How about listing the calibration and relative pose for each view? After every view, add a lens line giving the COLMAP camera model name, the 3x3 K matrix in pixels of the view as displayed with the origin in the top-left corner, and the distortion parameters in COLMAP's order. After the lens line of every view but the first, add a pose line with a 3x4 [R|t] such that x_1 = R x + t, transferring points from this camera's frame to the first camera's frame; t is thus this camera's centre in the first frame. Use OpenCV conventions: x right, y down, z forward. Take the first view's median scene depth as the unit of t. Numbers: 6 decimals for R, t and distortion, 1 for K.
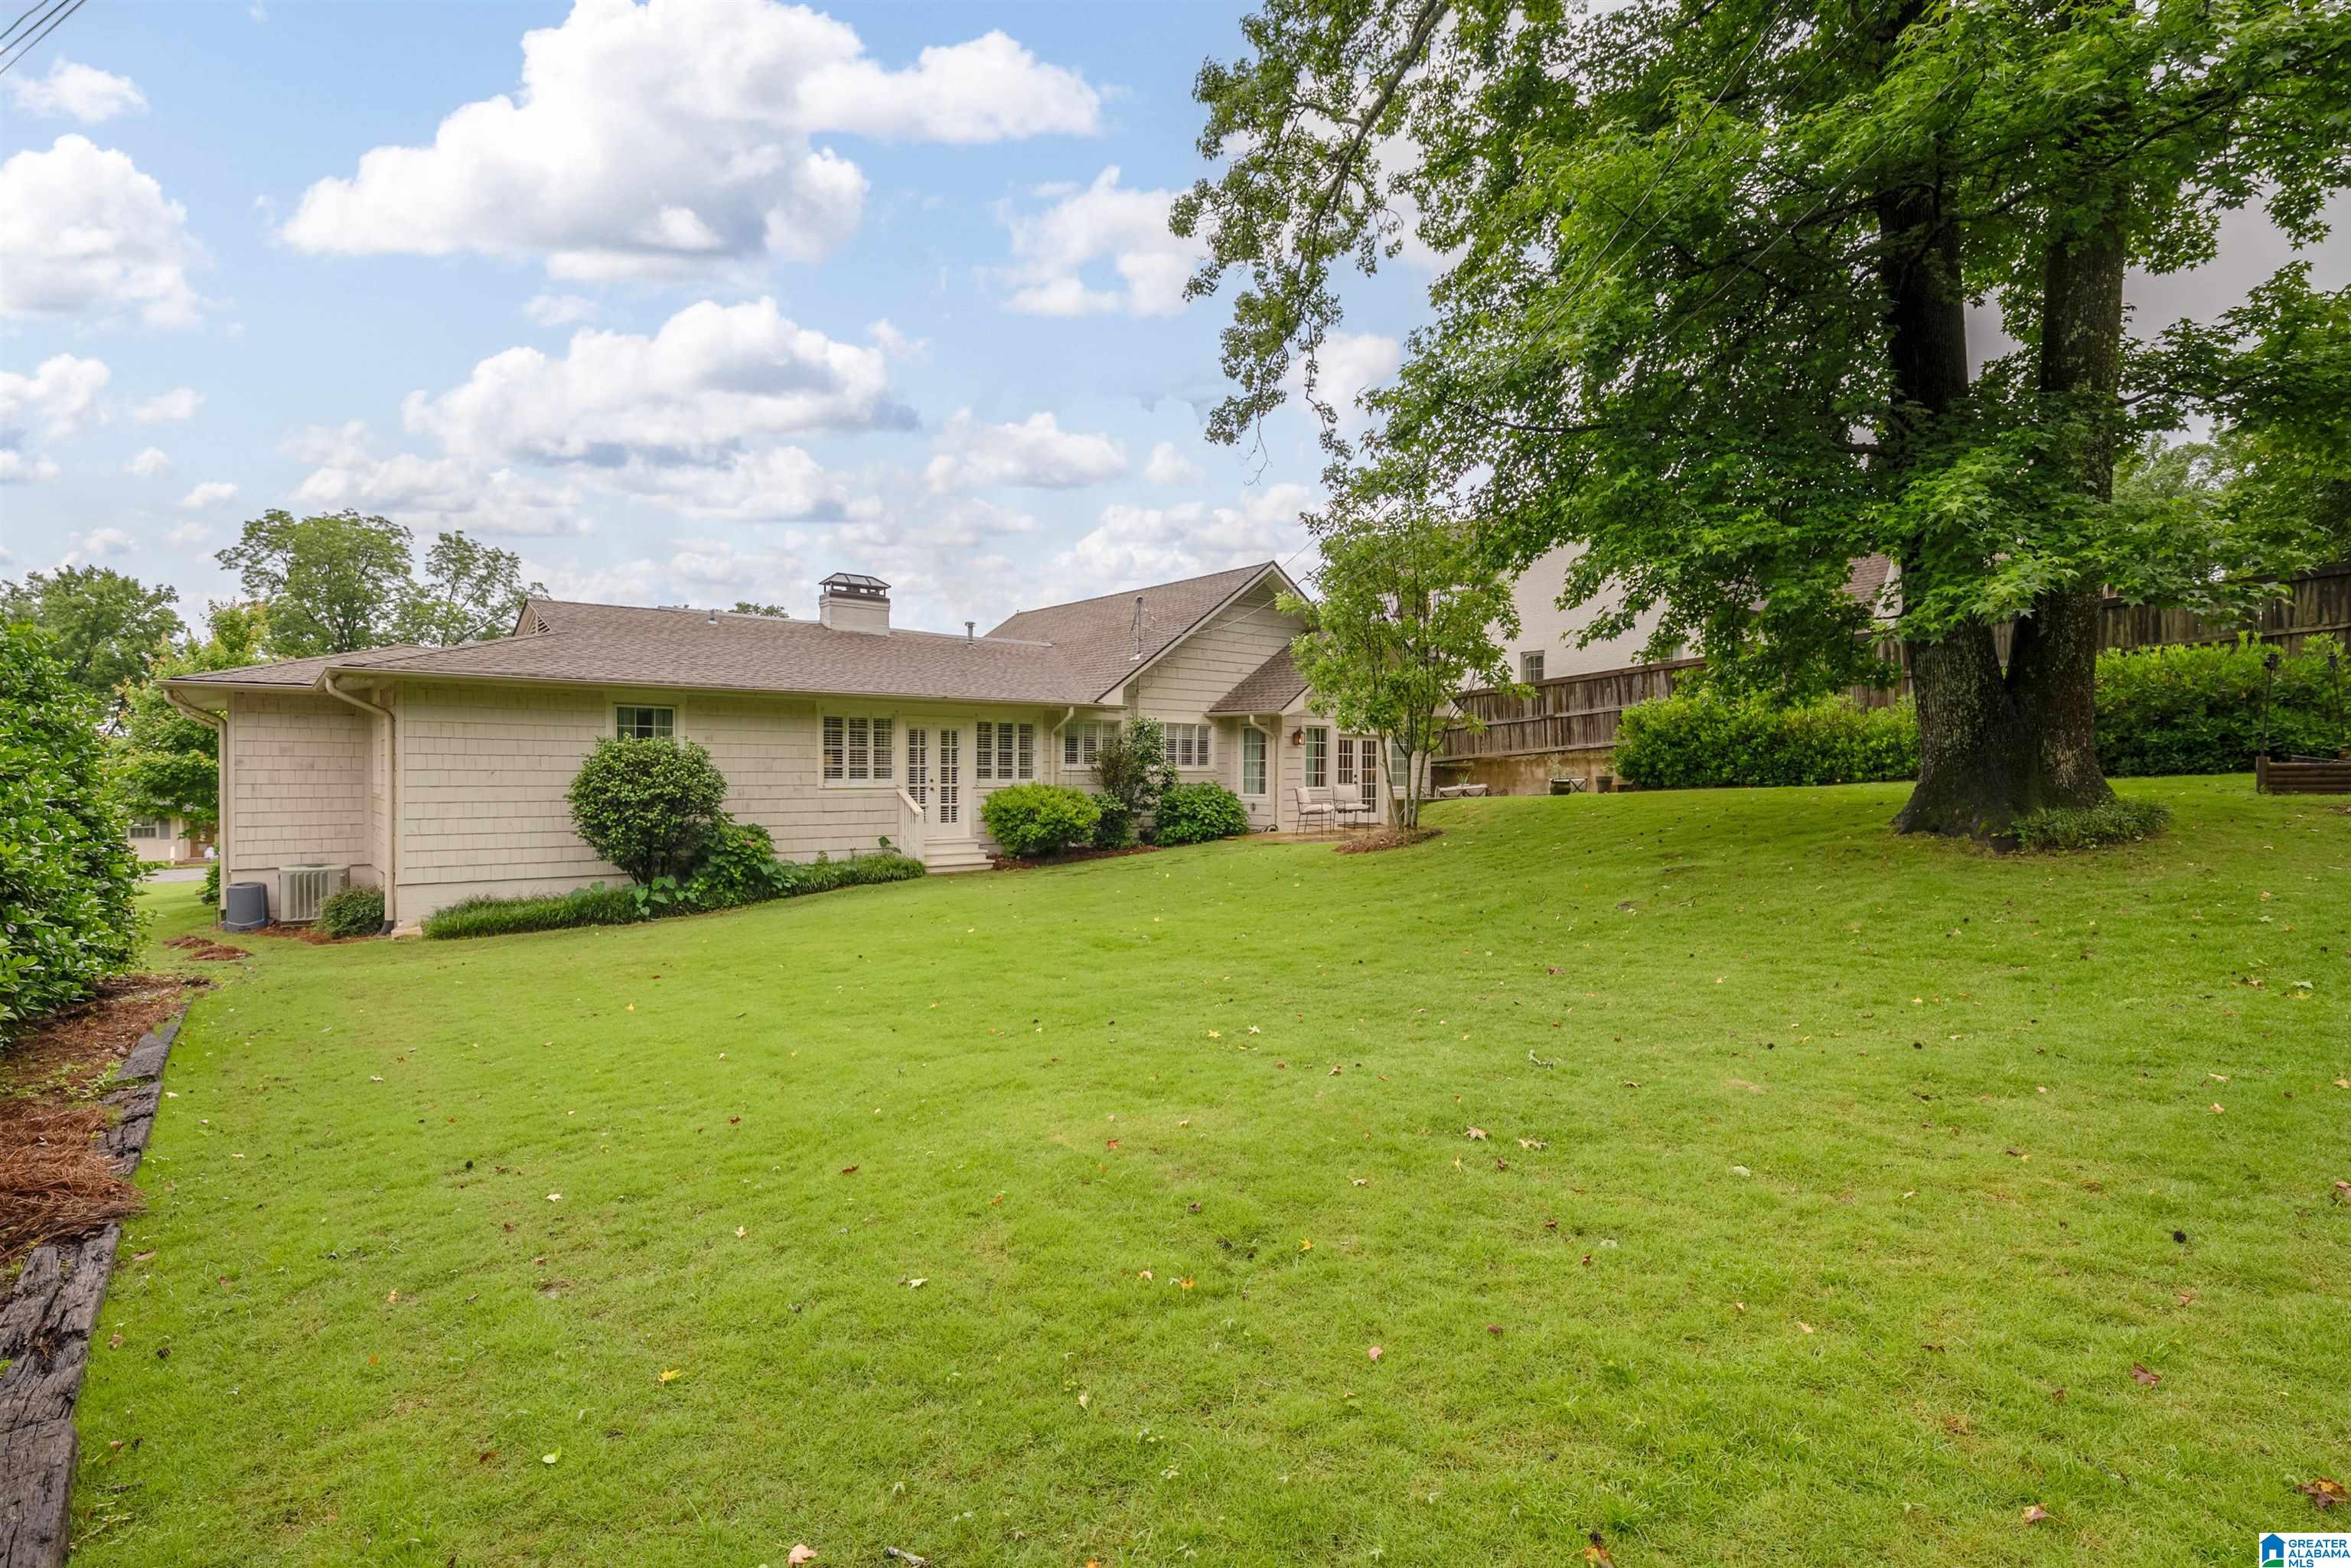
lens RADIAL K [[1123.9, 0, 1186.0], [0, 1123.9, 771.9], [0, 0, 1]] dist [0.002071, -0.000571]
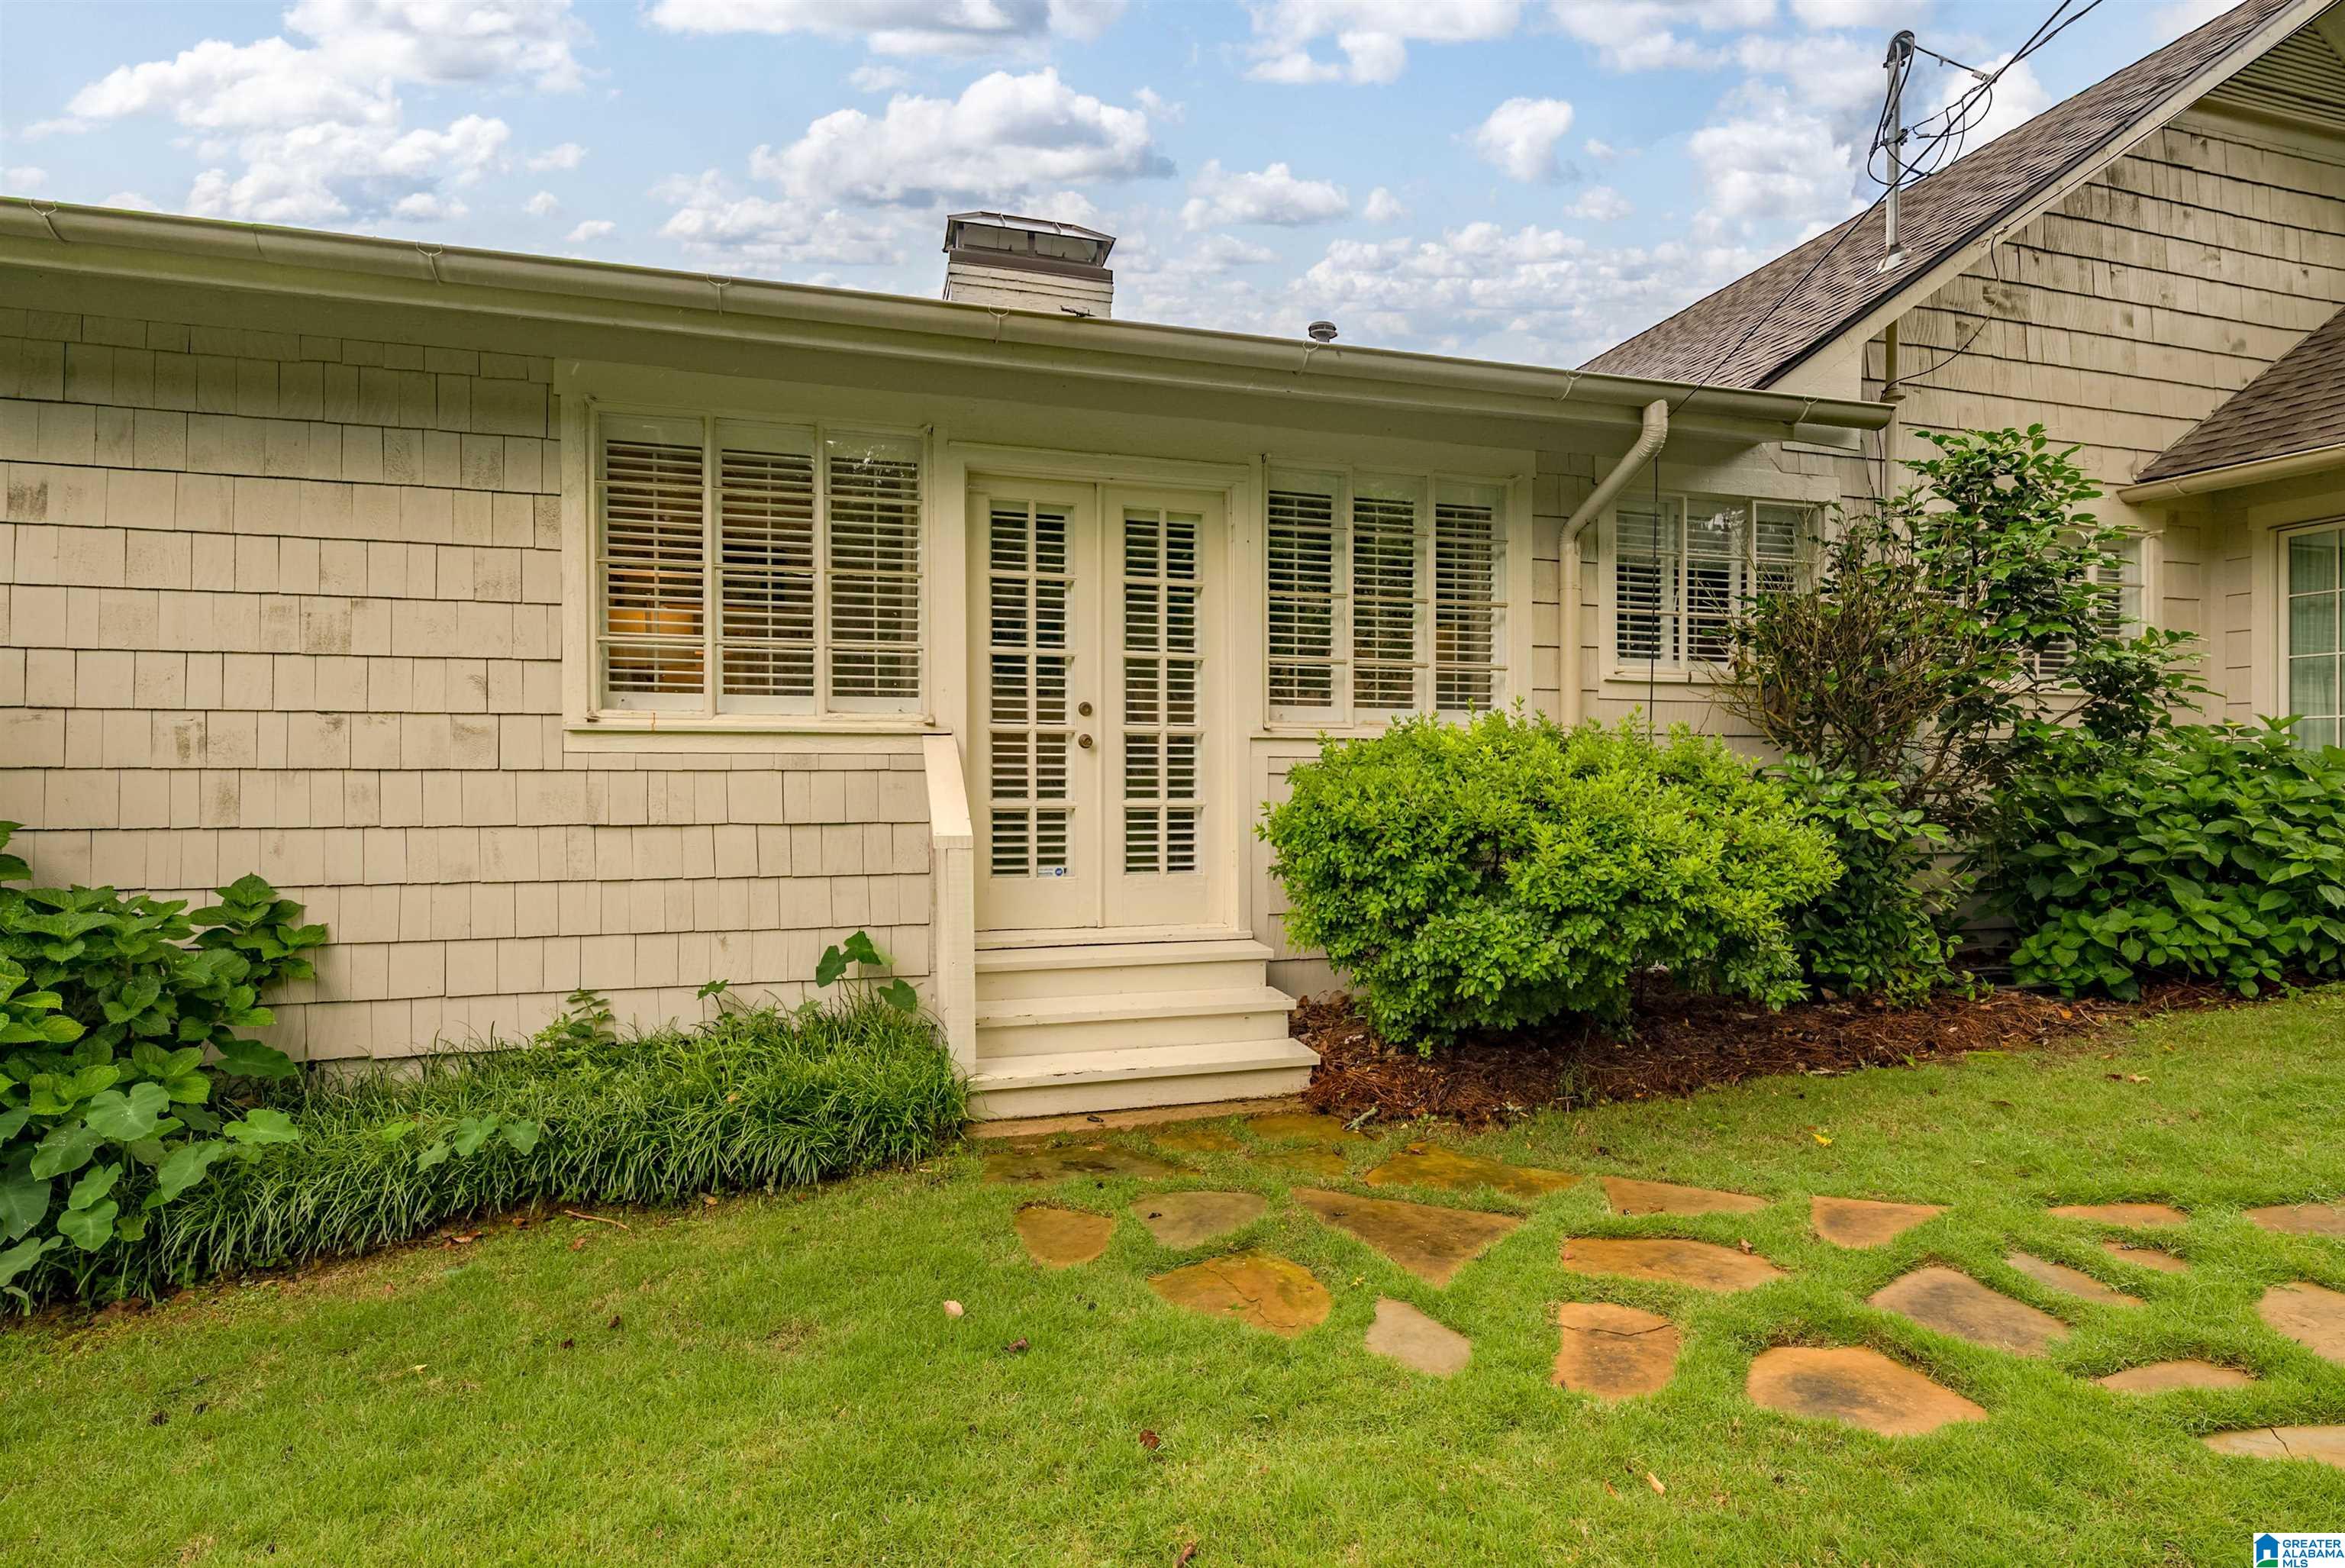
lens RADIAL K [[1121.1, 0, 1177.4], [0, 1121.1, 764.1], [0, 0, 1]] dist [0.002071, -0.000571]
pose [[0.919255, -0.000903, -0.393662, -0.102629], [-0.001845, 0.999976, -0.006603, 0.020911], [0.393658, 0.006796, 0.919232, 0.744674]]
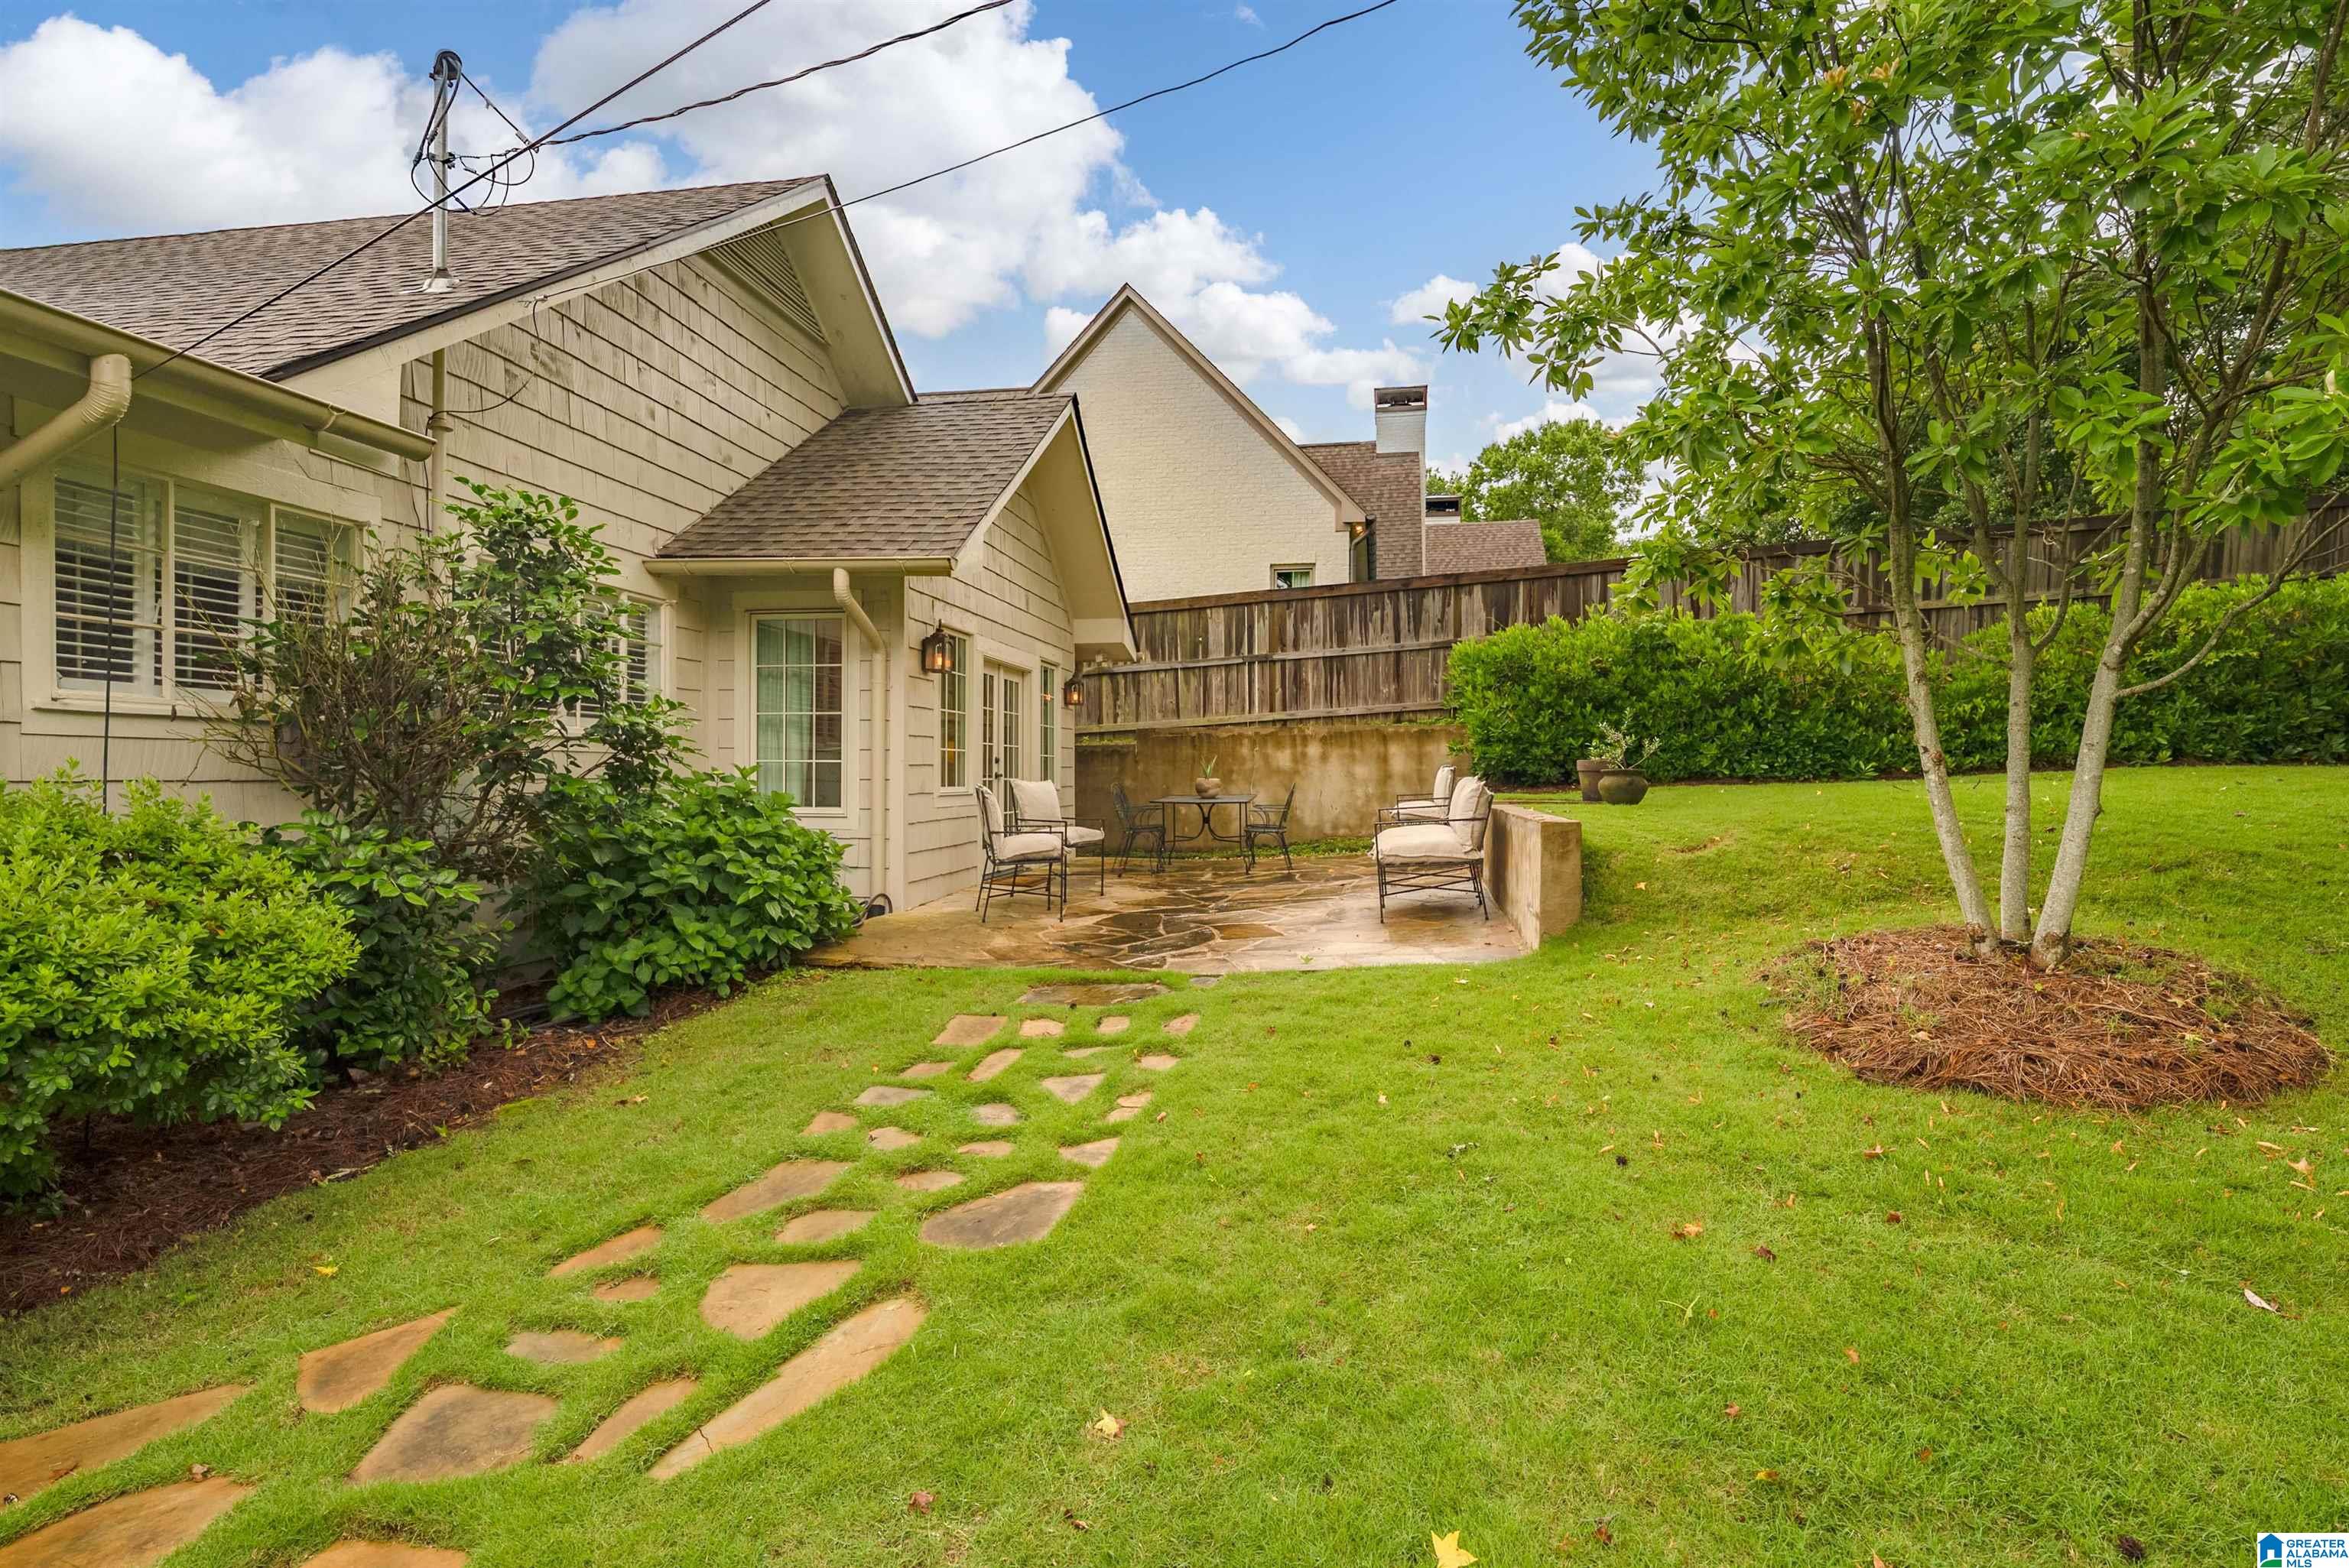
lens RADIAL K [[1122.9, 0, 1170.1], [0, 1122.9, 776.2], [0, 0, 1]] dist [0.002071, -0.000571]
pose [[0.755526, -0.000610, 0.655119, -0.092766], [-0.001602, 0.999995, 0.002780, 0.009710], [-0.655117, -0.003150, 0.755521, 0.753143]]
